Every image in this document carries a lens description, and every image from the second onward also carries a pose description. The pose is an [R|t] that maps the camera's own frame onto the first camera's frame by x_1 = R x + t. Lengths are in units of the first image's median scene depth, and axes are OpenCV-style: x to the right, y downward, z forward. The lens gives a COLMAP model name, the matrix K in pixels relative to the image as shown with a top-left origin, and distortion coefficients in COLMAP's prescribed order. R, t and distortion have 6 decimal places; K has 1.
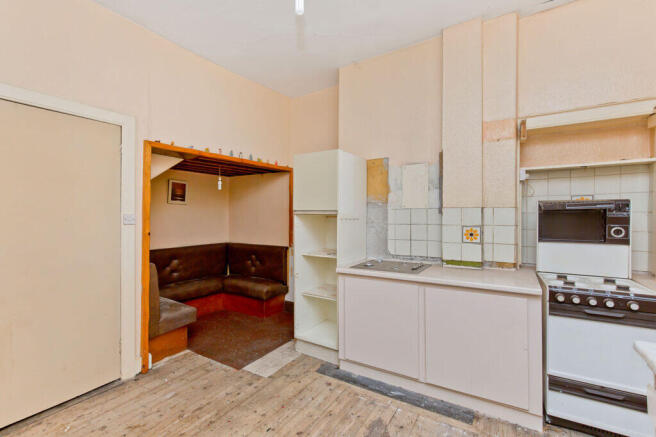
lens RADIAL K [[291.4, 0, 328.0], [0, 291.4, 218.5], [0, 0, 1]] dist [0.001727, 0.000195]
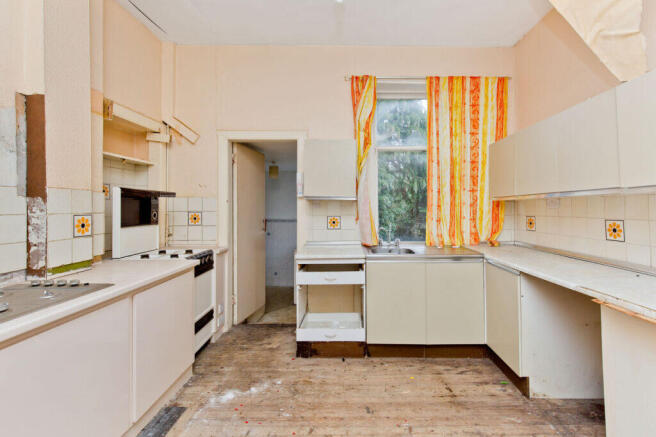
lens RADIAL K [[301.2, 0, 353.0], [0, 301.2, 205.0], [0, 0, 1]] dist [0.002492, 0.000124]
pose [[-0.533130, 0.008049, 0.845995, -0.571078], [0.011081, 0.999935, -0.002531, 0.012143], [-0.845961, 0.008025, -0.533185, 0.863571]]
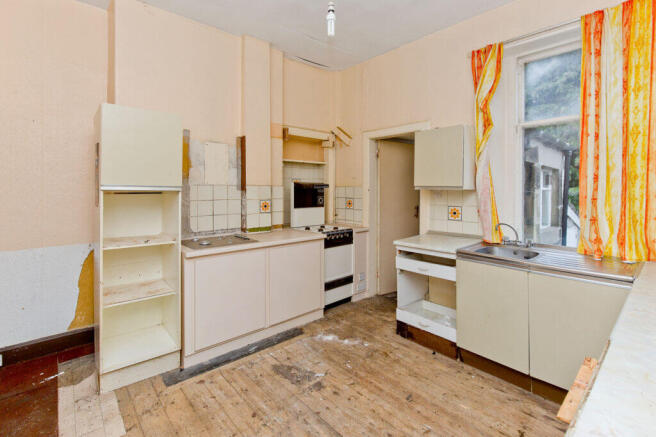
lens RADIAL K [[306.6, 0, 326.9], [0, 306.6, 193.4], [0, 0, 1]] dist [-0.001343, -0.000454]
pose [[0.283426, -0.010474, 0.958937, -0.780652], [0.007038, 0.999936, 0.008841, -0.013473], [-0.958968, 0.004243, 0.283482, 0.363437]]
